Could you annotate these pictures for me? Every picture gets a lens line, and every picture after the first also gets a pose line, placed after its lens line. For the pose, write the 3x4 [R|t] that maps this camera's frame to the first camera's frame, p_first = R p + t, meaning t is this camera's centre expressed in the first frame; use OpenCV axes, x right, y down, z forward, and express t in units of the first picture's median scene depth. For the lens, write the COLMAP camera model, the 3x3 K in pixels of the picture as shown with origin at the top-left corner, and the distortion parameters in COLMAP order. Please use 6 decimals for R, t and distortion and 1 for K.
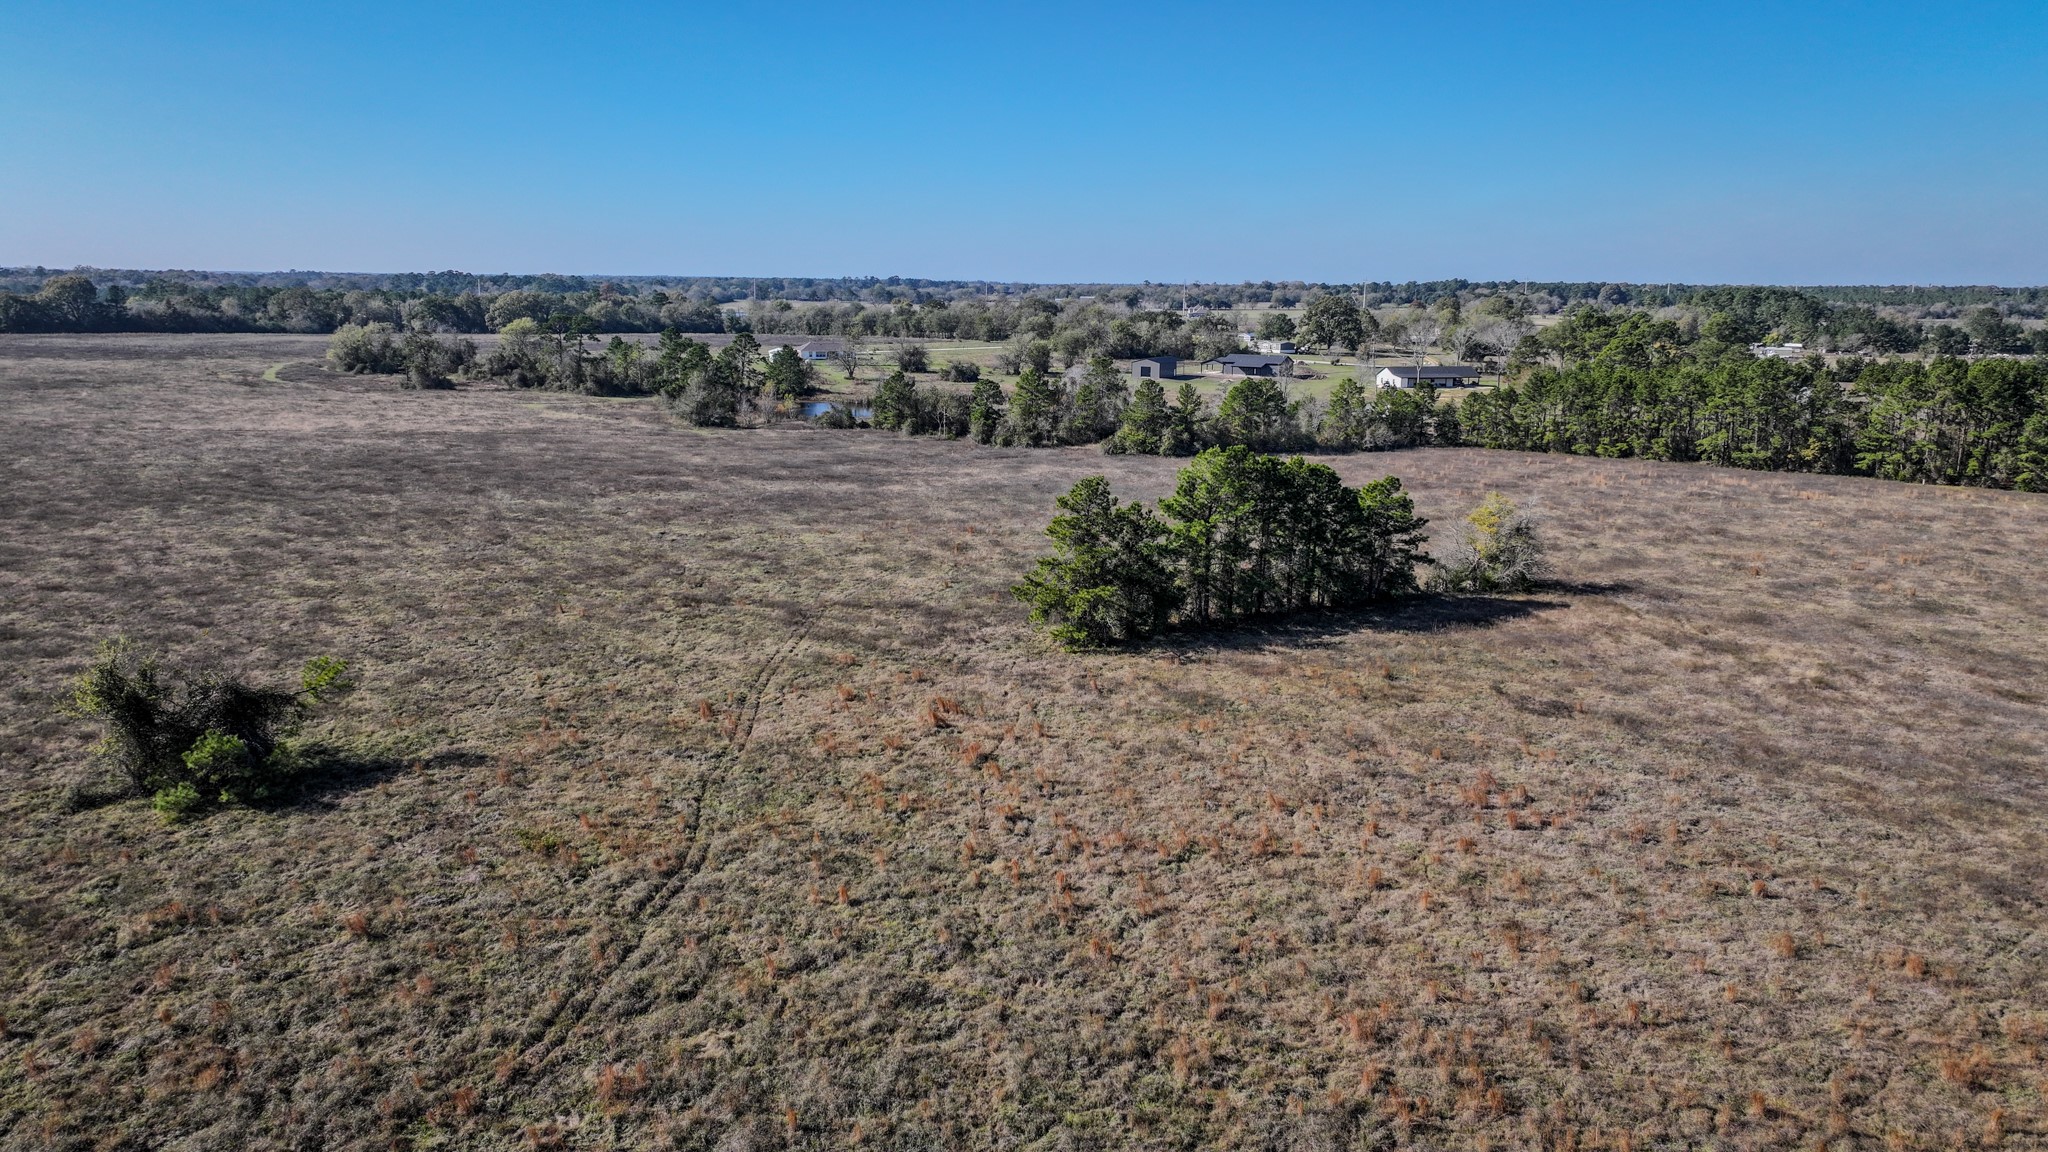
lens RADIAL K [[1422.8, 0, 1028.3], [0, 1422.8, 577.5], [0, 0, 1]] dist [0.002633, 0.006988]
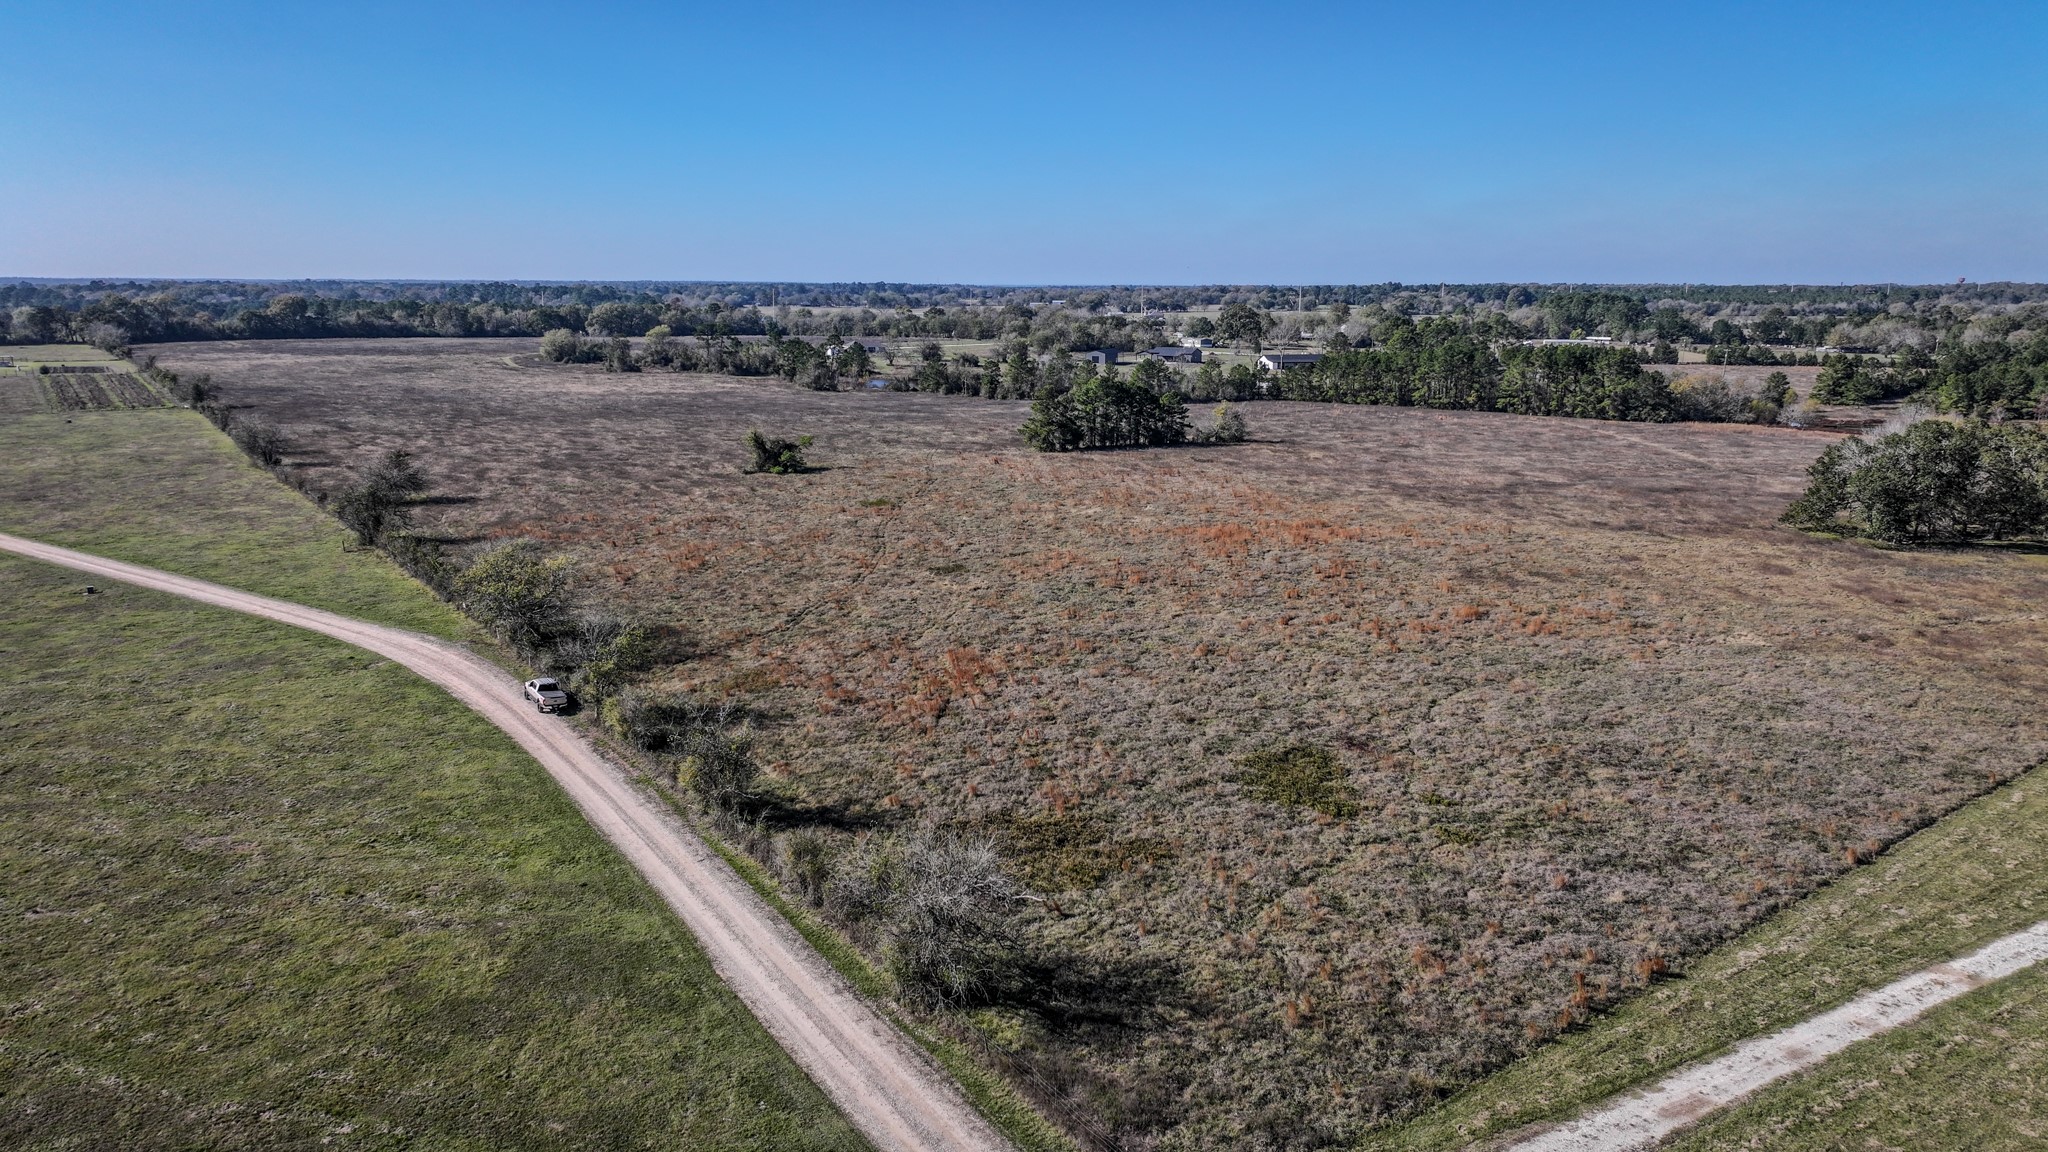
lens RADIAL K [[1422.8, 0, 1037.0], [0, 1422.8, 582.7], [0, 0, 1]] dist [0.002633, 0.006988]
pose [[0.999694, -0.011189, 0.022054, -0.012376], [0.011124, 0.999933, 0.003096, 0.095105], [-0.022087, -0.002850, 0.999752, -0.546059]]
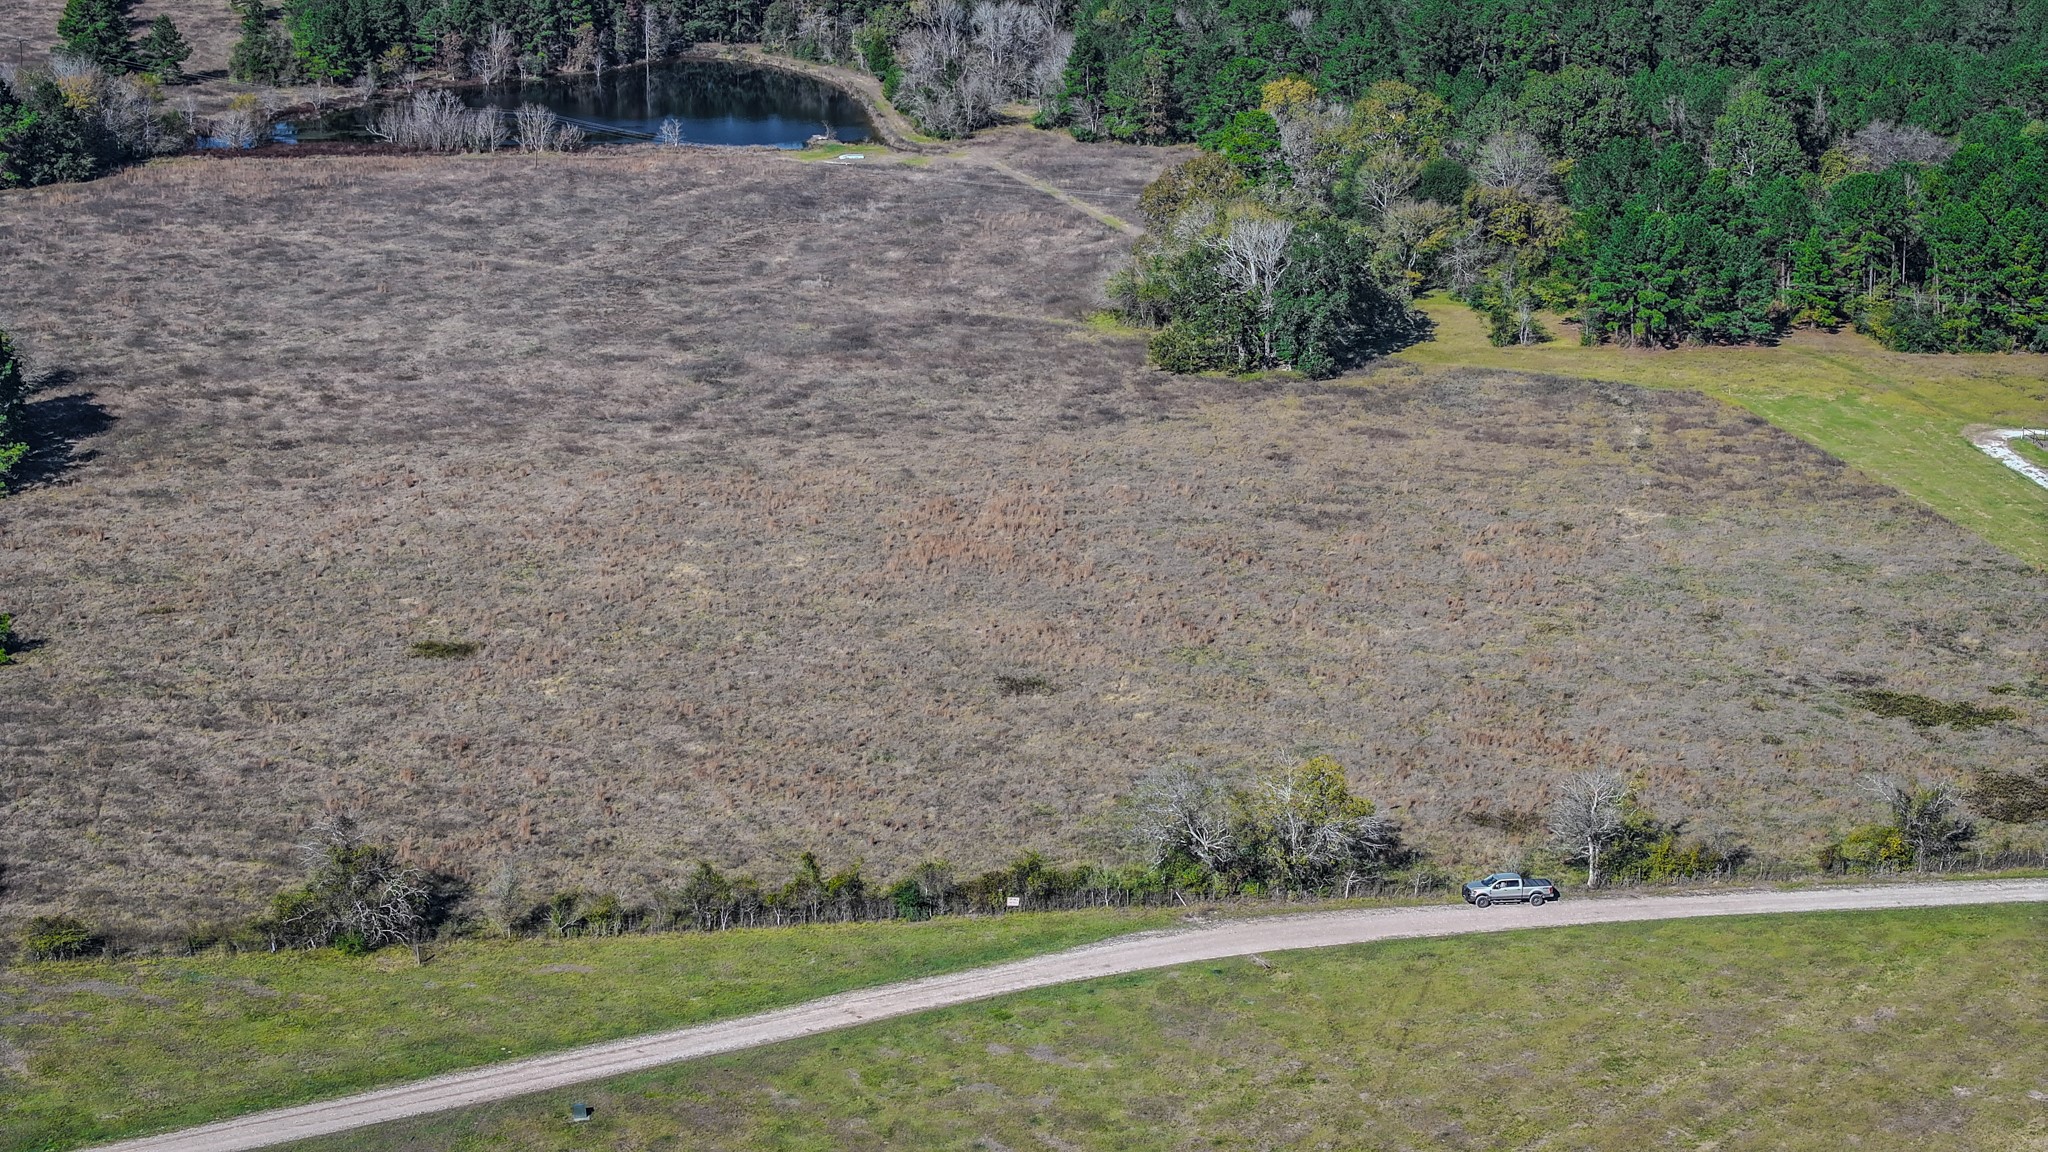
lens RADIAL K [[4064.2, 0, 1027.7], [0, 4064.2, 581.0], [0, 0, 1]] dist [-0.145431, 0.000000]
pose [[0.388230, -0.253117, 0.886120, -0.962330], [0.182790, 0.963587, 0.195161, -0.140741], [-0.903252, 0.086206, 0.420361, -0.465489]]
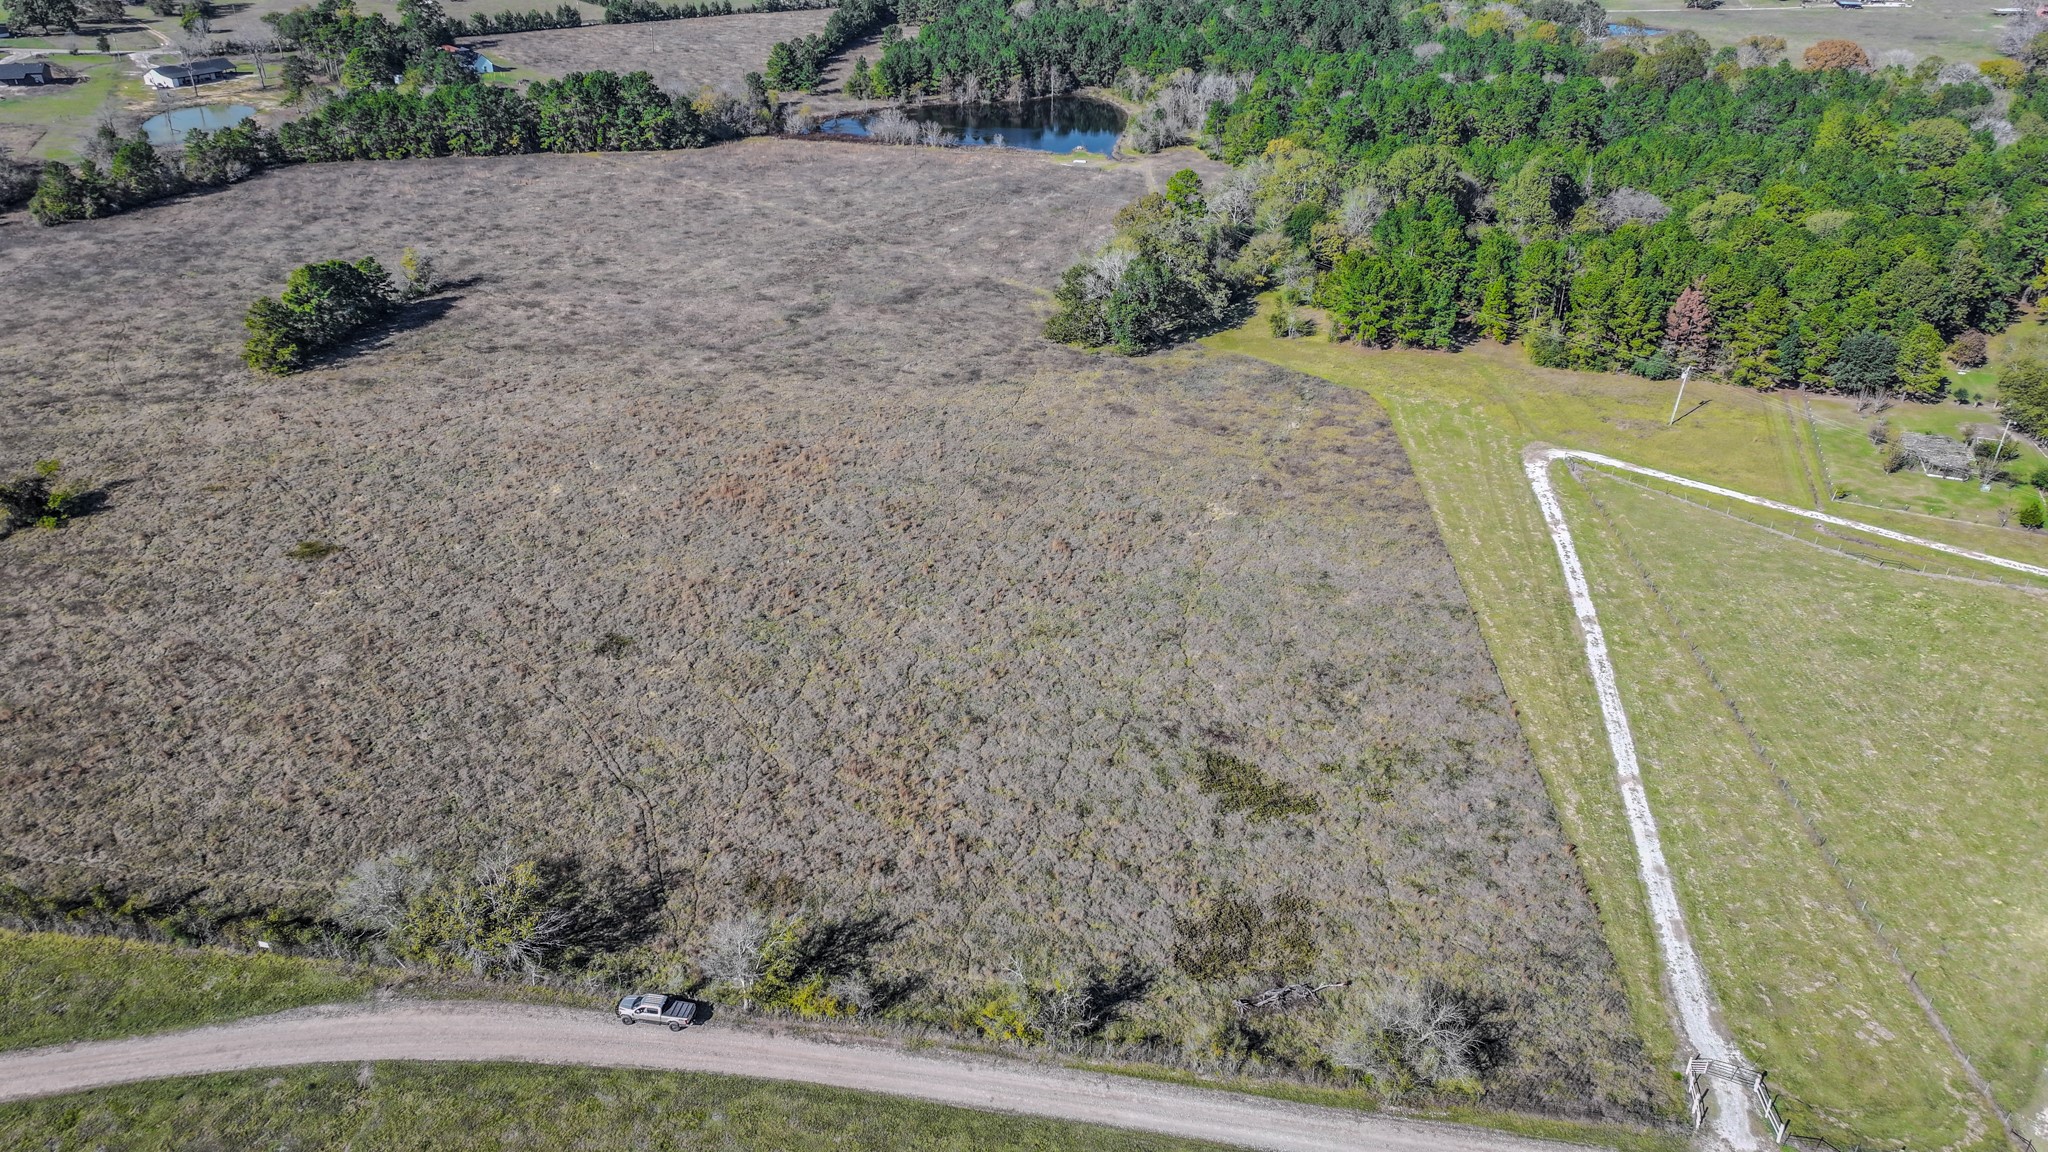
lens RADIAL K [[1422.8, 0, 1029.4], [0, 1422.8, 570.4], [0, 0, 1]] dist [0.002633, 0.006988]
pose [[0.652181, -0.360372, 0.666927, -0.271933], [0.149340, 0.923615, 0.353035, -0.095176], [-0.743207, -0.130644, 0.656182, -0.470228]]
